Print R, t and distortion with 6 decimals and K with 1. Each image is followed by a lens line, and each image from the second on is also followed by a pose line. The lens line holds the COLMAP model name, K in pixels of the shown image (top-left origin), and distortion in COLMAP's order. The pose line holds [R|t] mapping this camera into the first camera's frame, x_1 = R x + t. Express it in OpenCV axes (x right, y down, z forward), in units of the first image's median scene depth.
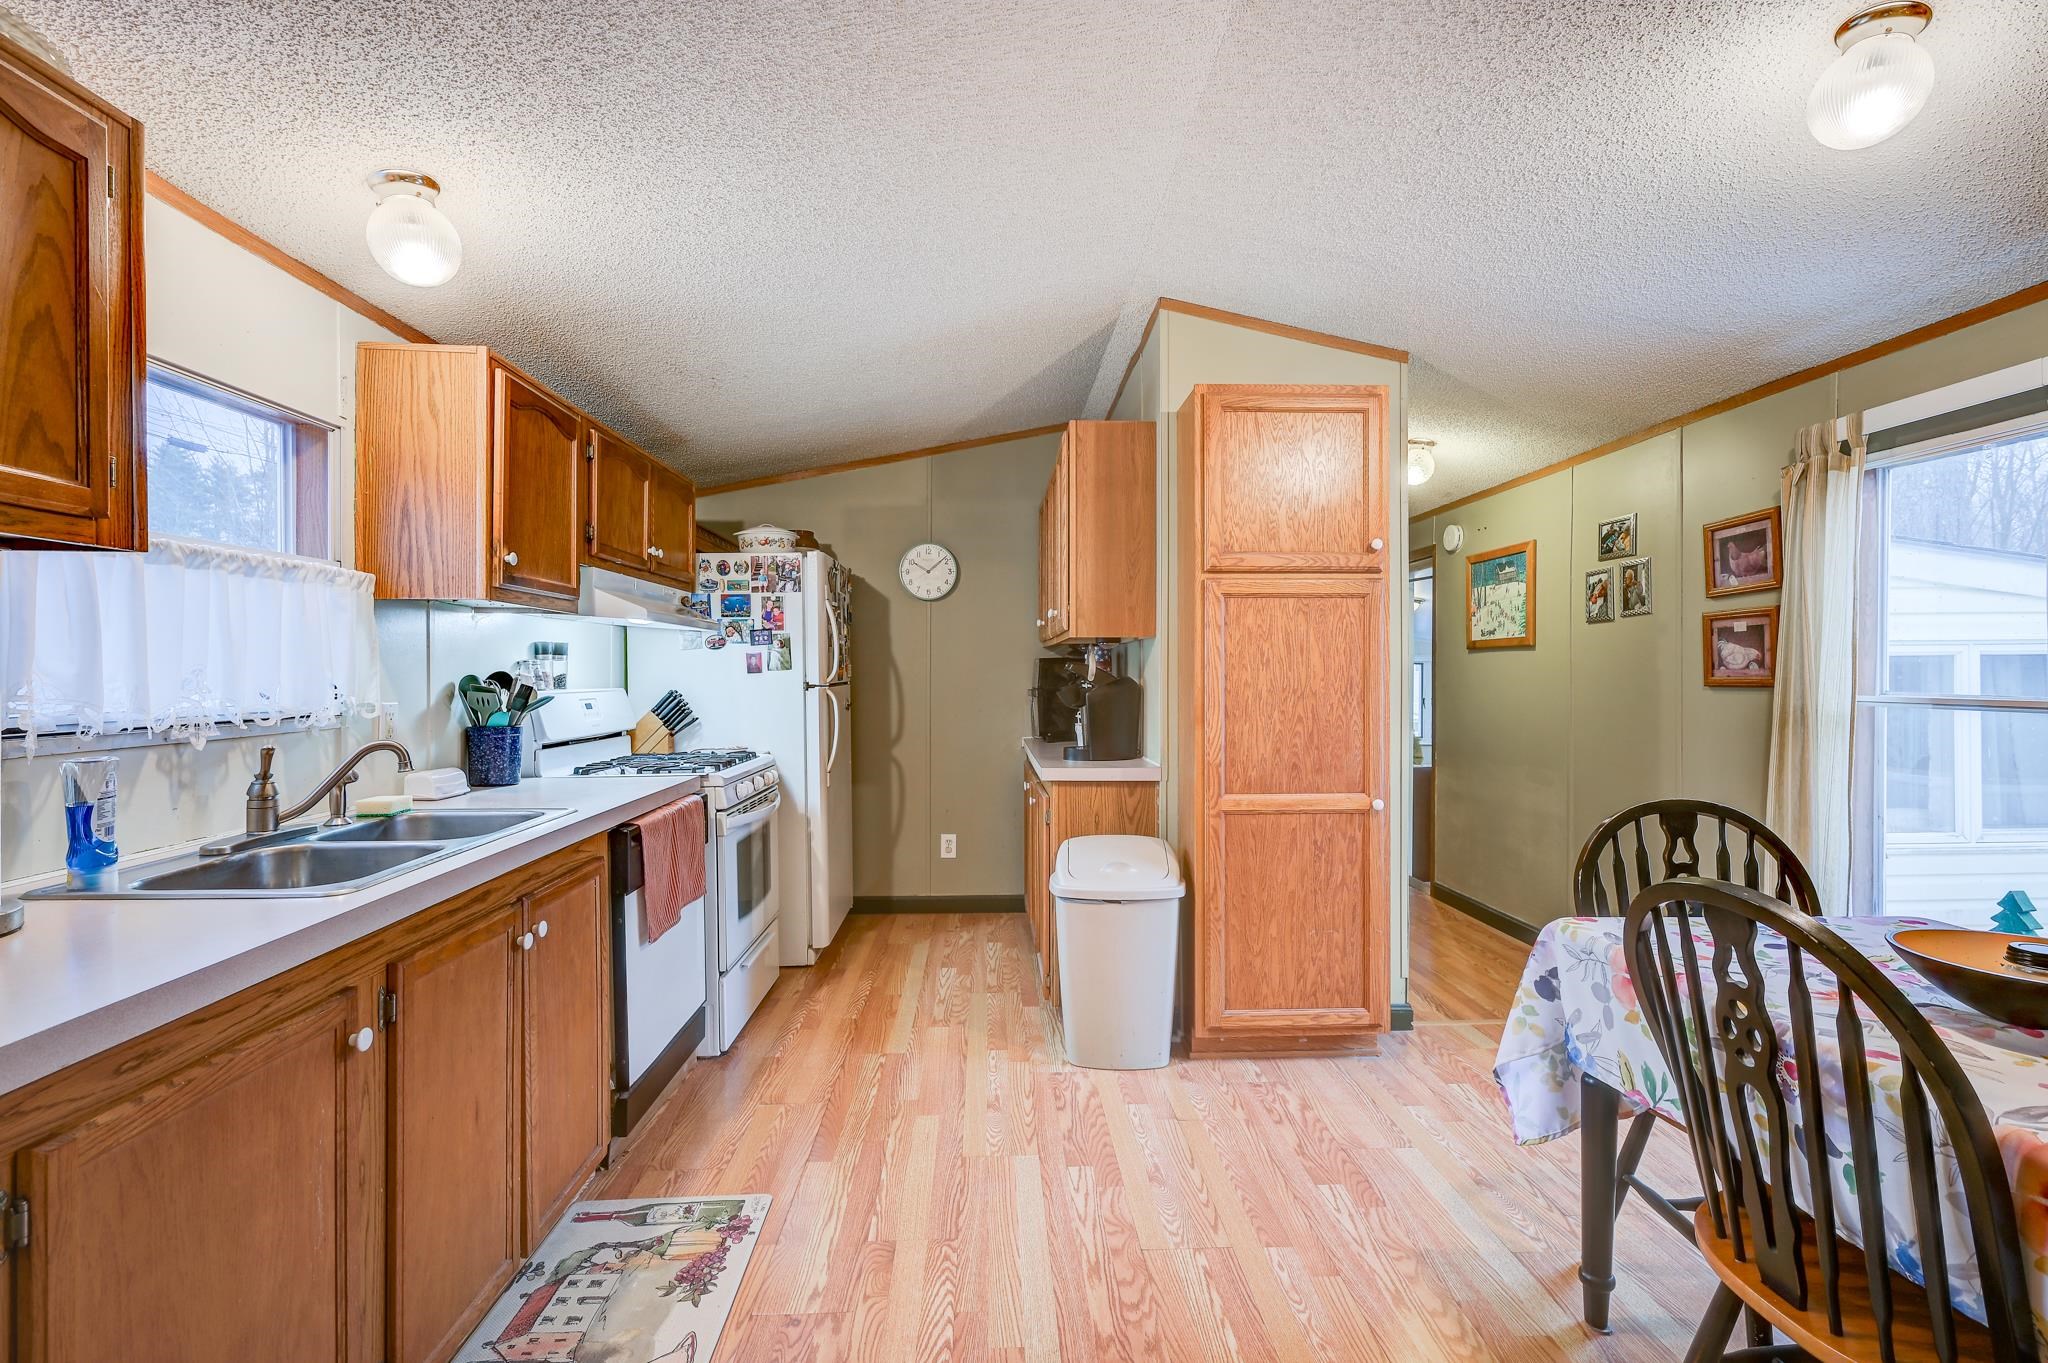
lens RADIAL K [[917.9, 0, 1024.0], [0, 917.9, 681.5], [0, 0, 1]] dist [-0.001267, -0.000171]
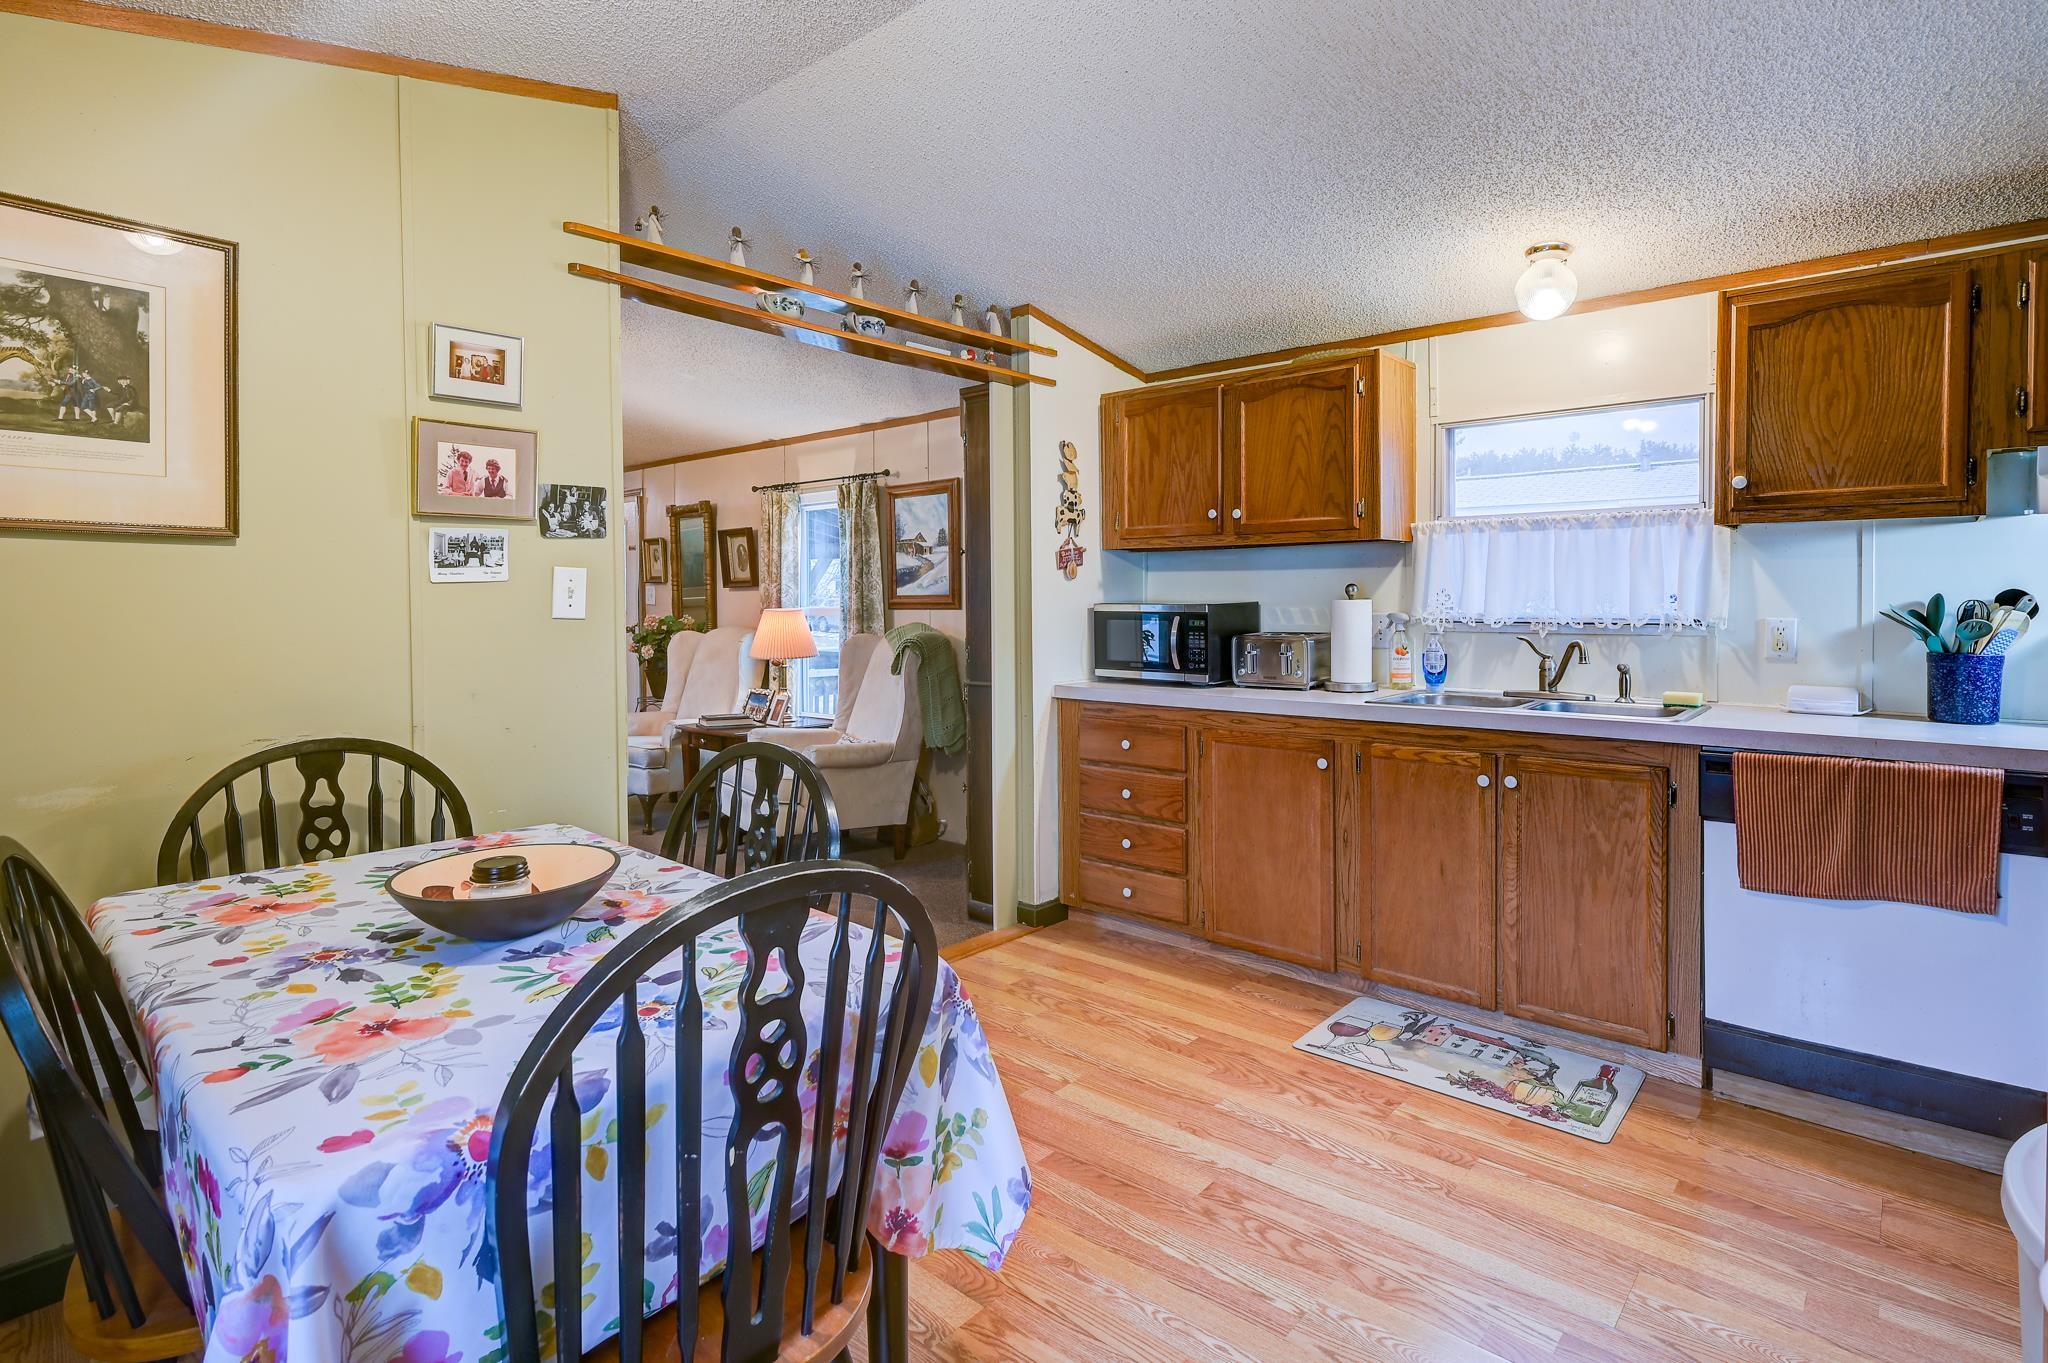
lens RADIAL K [[1020.4, 0, 1032.0], [0, 1020.4, 614.1], [0, 0, 1]] dist [-0.000464, 0.000376]
pose [[-0.689096, 0.019024, -0.724420, 1.005894], [0.001111, 0.999682, 0.025196, -0.015973], [0.724669, 0.016558, -0.688898, 1.461163]]
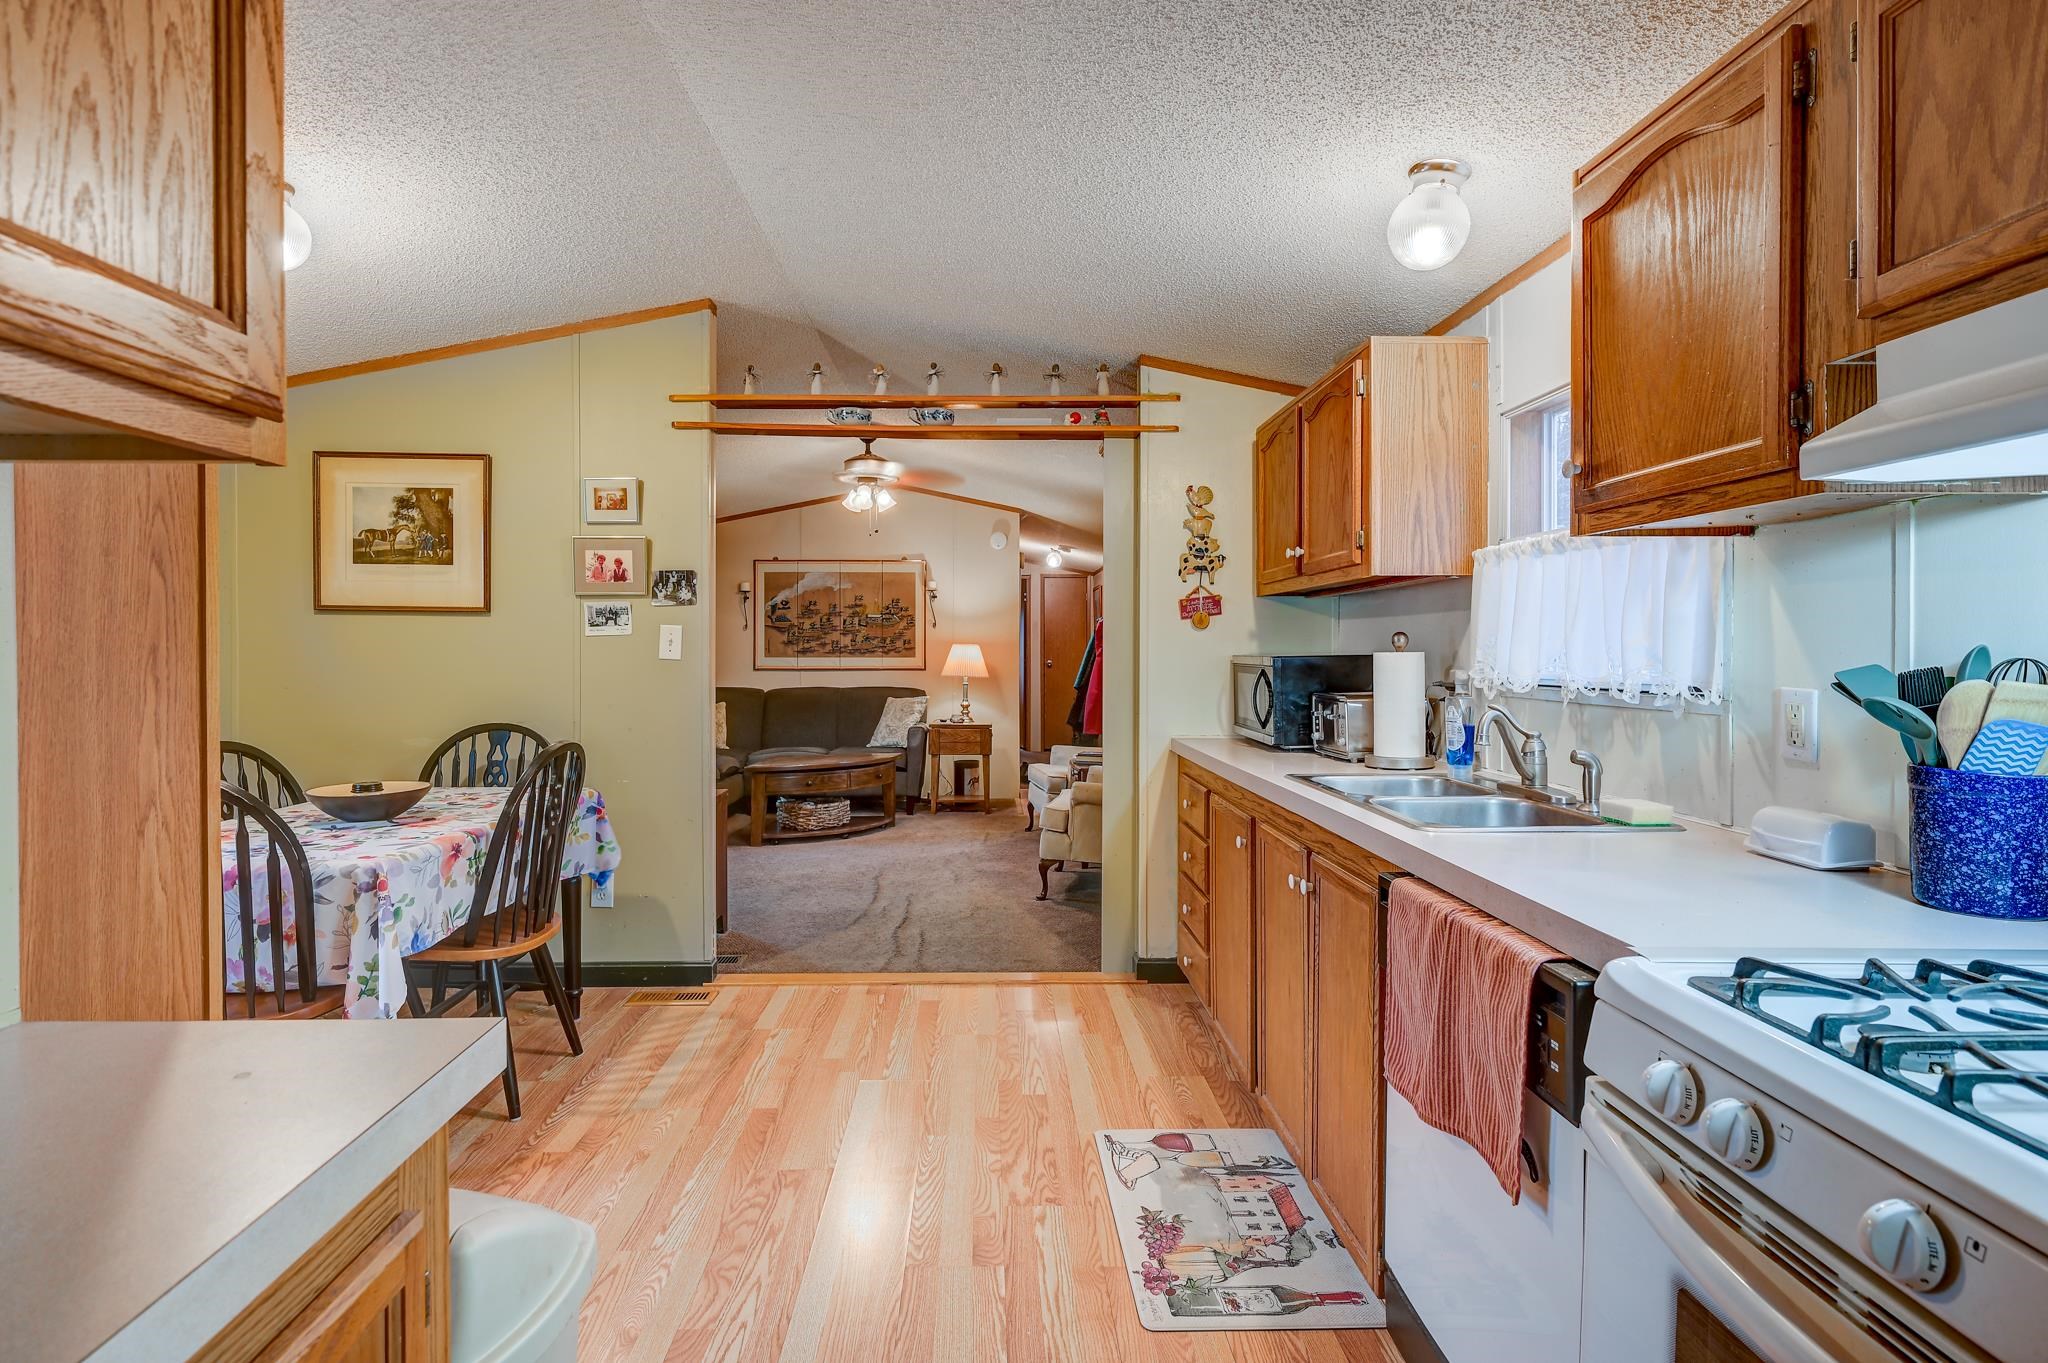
lens RADIAL K [[1041.5, 0, 1020.5], [0, 1041.5, 651.0], [0, 0, 1]] dist [-0.002734, -0.000383]
pose [[-0.999932, 0.001842, 0.011541, -0.207644], [0.001958, 0.999948, 0.010037, -0.012867], [-0.011522, 0.010059, -0.999883, 2.108512]]
